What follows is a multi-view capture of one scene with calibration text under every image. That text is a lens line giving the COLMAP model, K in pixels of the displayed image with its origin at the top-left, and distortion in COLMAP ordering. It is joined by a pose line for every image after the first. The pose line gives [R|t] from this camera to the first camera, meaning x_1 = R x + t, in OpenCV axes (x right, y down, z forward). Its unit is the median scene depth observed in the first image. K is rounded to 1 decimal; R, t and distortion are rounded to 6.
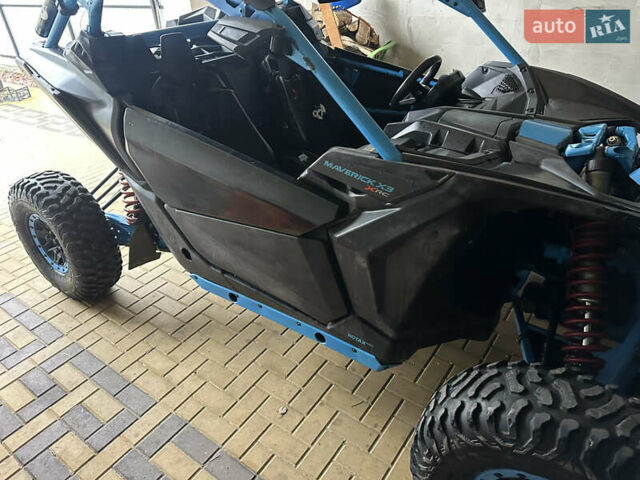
lens RADIAL K [[465.1, 0, 320.0], [0, 465.1, 240.0], [0, 0, 1]] dist [0.091094, -0.099162]
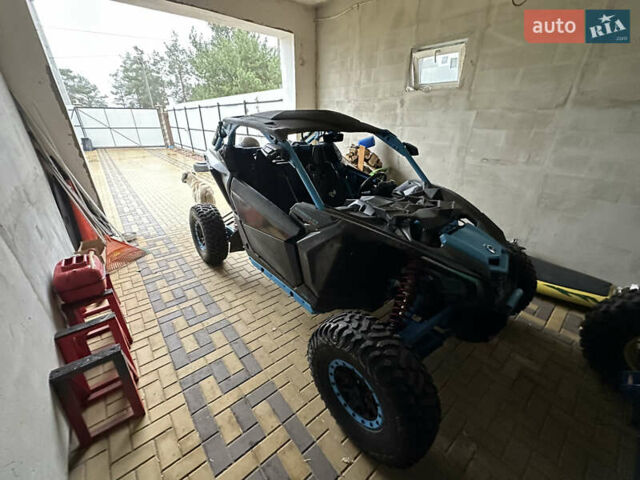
lens RADIAL K [[262.3, 0, 320.0], [0, 262.3, 240.0], [0, 0, 1]] dist [-0.001351, -0.000045]
pose [[0.967806, 0.164276, -0.190698, 0.269006], [-0.184418, 0.978432, -0.093069, 0.054276], [0.171296, 0.125241, 0.977227, -0.126098]]
